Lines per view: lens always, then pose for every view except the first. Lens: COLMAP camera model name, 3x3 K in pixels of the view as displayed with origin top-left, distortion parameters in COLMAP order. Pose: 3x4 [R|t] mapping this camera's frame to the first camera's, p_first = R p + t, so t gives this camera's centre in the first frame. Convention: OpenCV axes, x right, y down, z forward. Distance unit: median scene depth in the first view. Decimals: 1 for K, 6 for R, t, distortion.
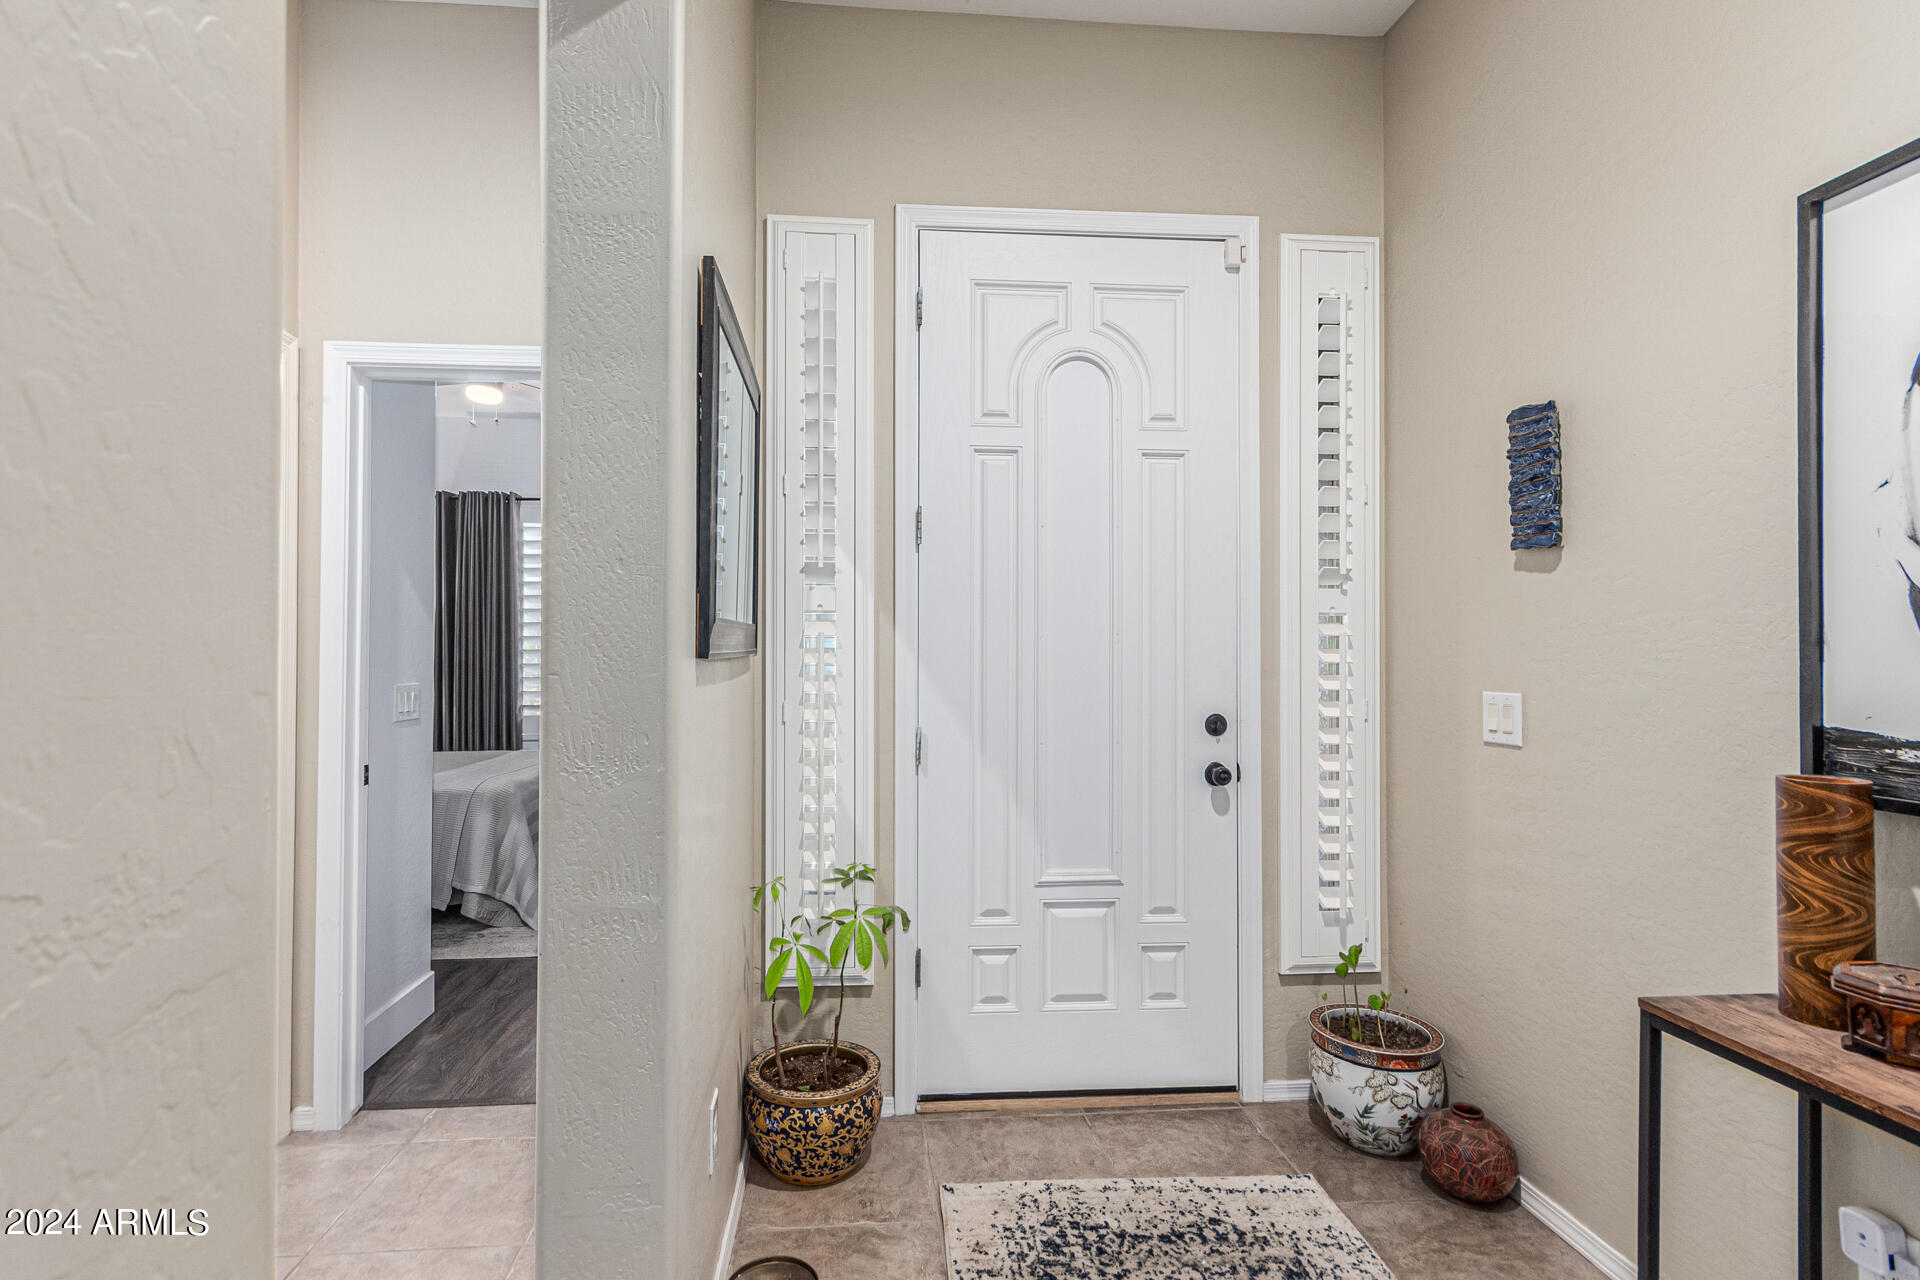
lens RADIAL K [[968.5, 0, 954.9], [0, 968.5, 644.1], [0, 0, 1]] dist [0.008306, 0.001966]
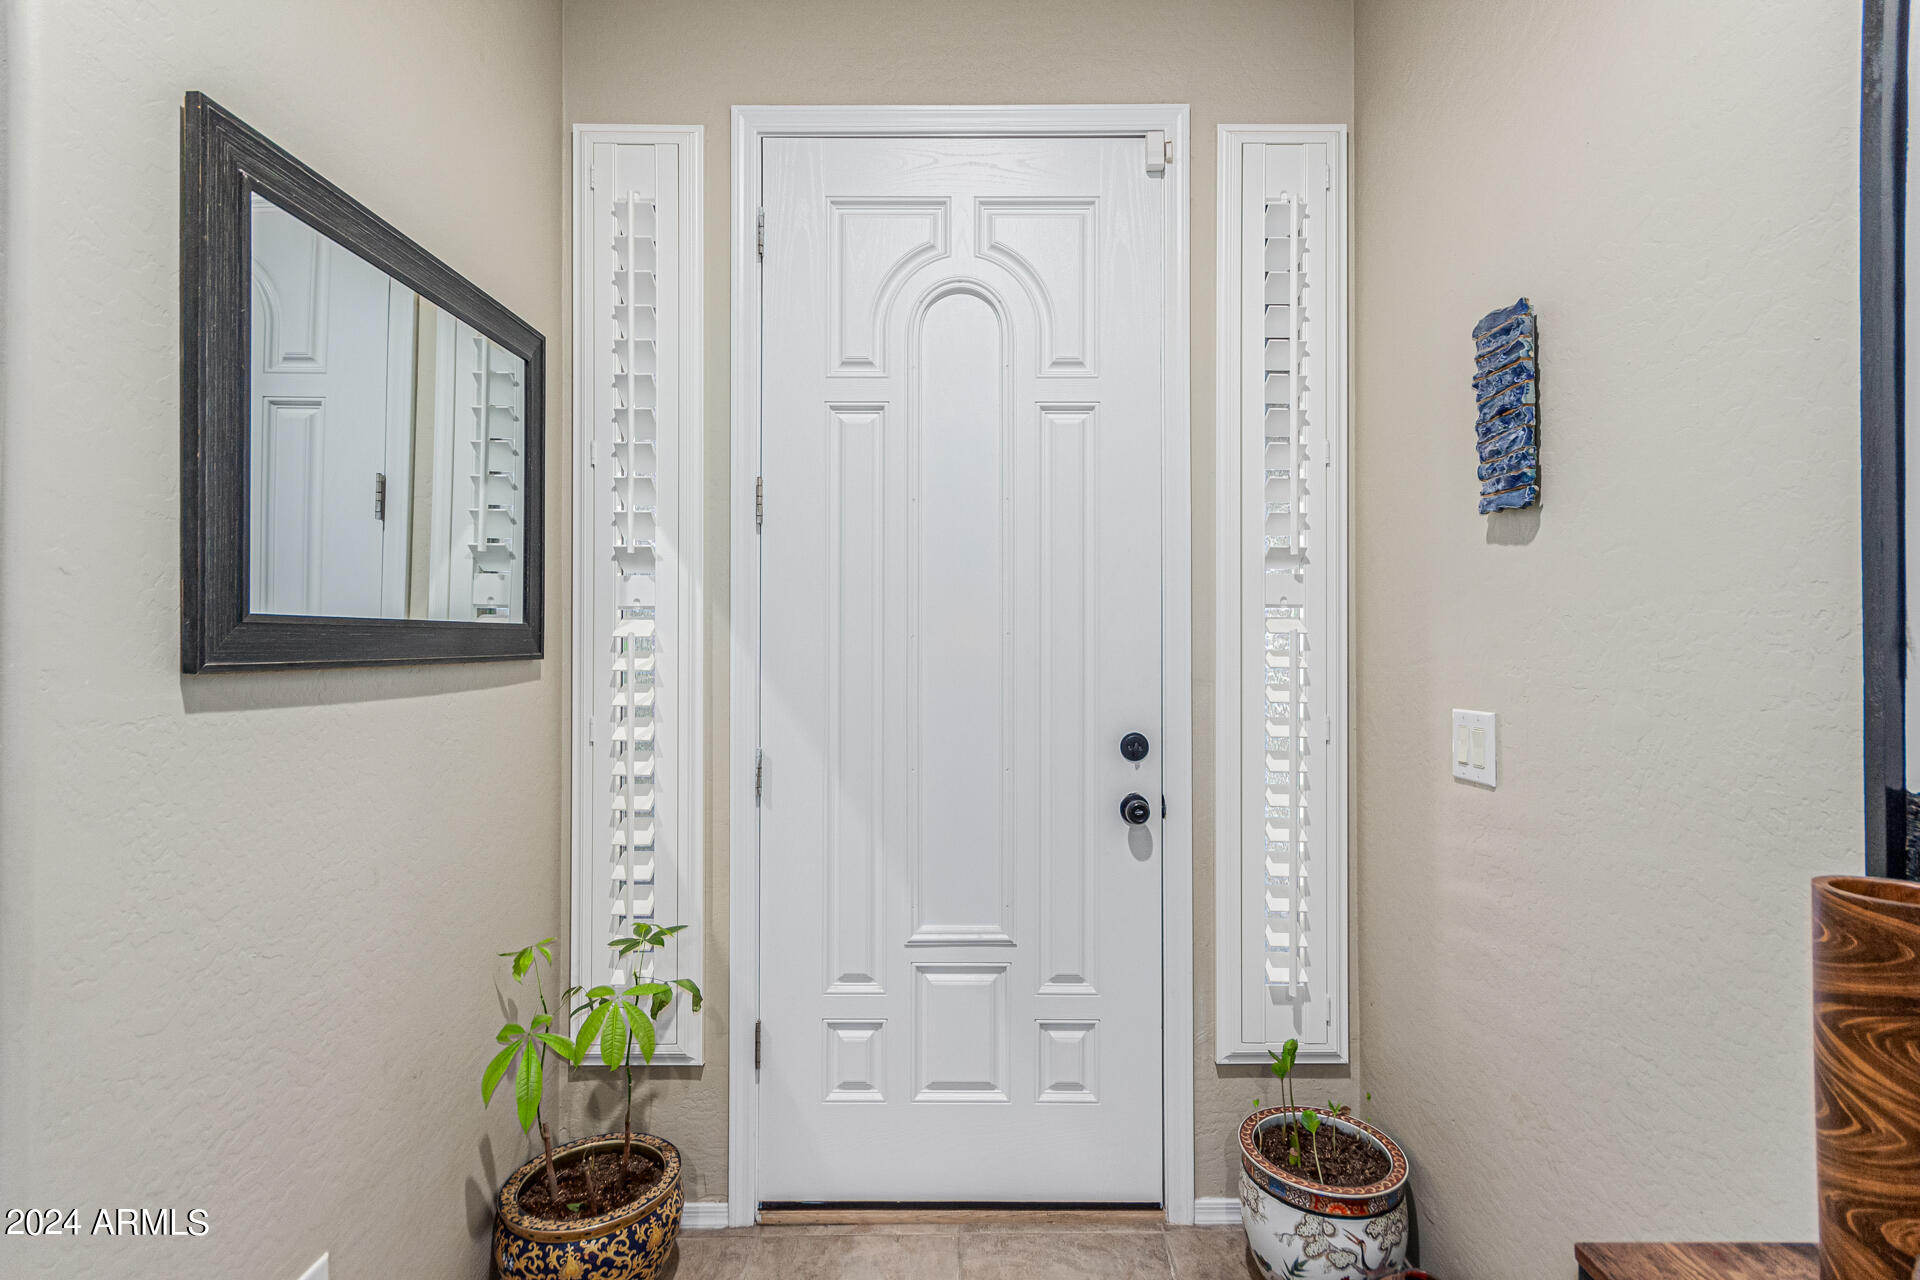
lens RADIAL K [[968.5, 0, 973.3], [0, 968.5, 645.0], [0, 0, 1]] dist [0.008306, 0.001966]
pose [[0.996955, -0.004276, -0.077868, 0.220543], [0.004545, 0.999984, 0.003274, -0.003576], [0.077852, -0.003618, 0.996958, 0.218471]]
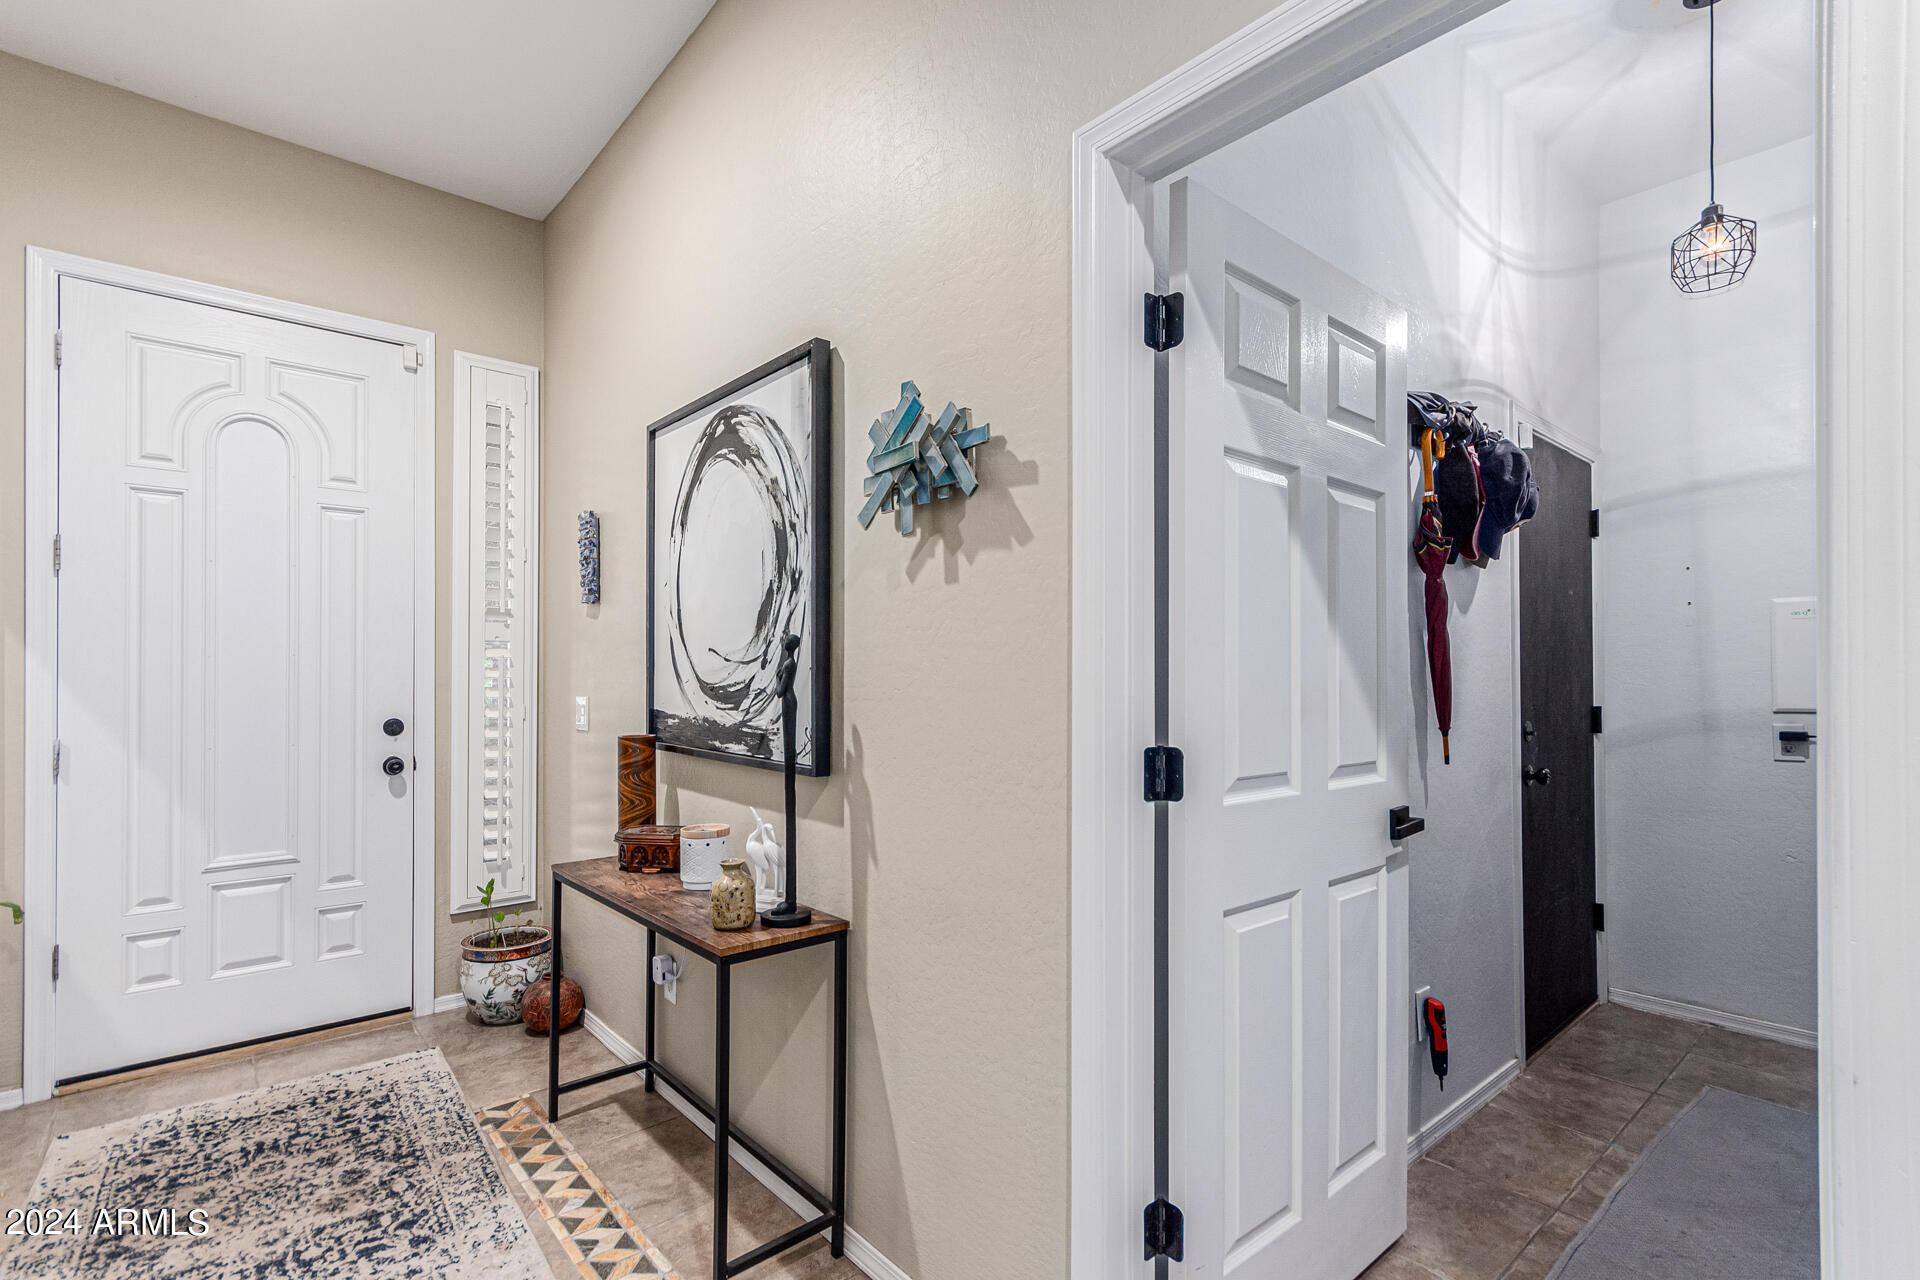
lens RADIAL K [[896.2, 0, 983.7], [0, 896.2, 666.6], [0, 0, 1]] dist [0.005319, -0.002368]
pose [[0.800506, -0.000484, 0.599325, 0.202467], [-0.003567, 0.999978, 0.005572, -0.005716], [-0.599315, -0.006598, 0.800486, -0.445137]]
